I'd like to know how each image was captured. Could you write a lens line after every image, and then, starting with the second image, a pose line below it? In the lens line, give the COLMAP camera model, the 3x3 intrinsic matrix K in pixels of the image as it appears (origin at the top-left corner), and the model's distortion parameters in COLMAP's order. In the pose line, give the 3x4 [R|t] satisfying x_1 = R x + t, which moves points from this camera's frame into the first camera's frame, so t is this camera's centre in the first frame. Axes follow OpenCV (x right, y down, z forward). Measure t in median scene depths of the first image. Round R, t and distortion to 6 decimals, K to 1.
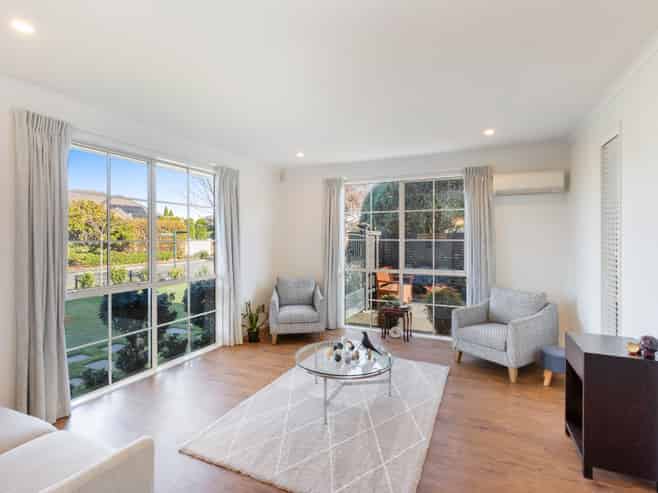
lens RADIAL K [[325.7, 0, 329.0], [0, 325.7, 246.5], [0, 0, 1]] dist [0.001248, -0.000090]
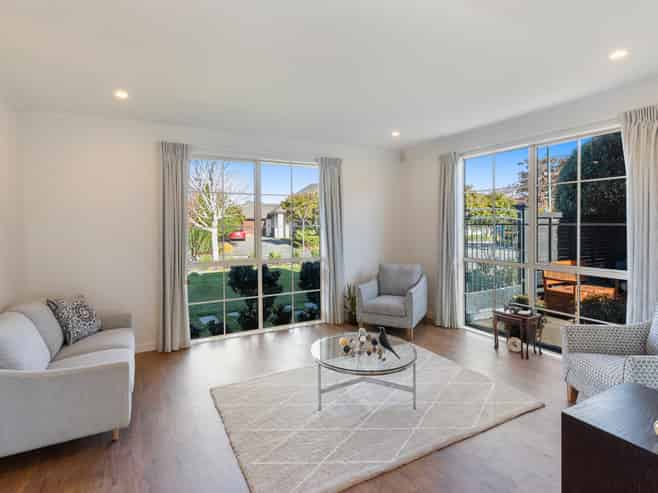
lens RADIAL K [[339.9, 0, 328.2], [0, 339.9, 231.4], [0, 0, 1]] dist [-0.004188, -0.000713]
pose [[0.797330, 0.008042, -0.603490, 0.361908], [-0.007063, 0.999967, 0.003994, -0.003413], [0.603502, 0.001078, 0.797360, 0.107052]]
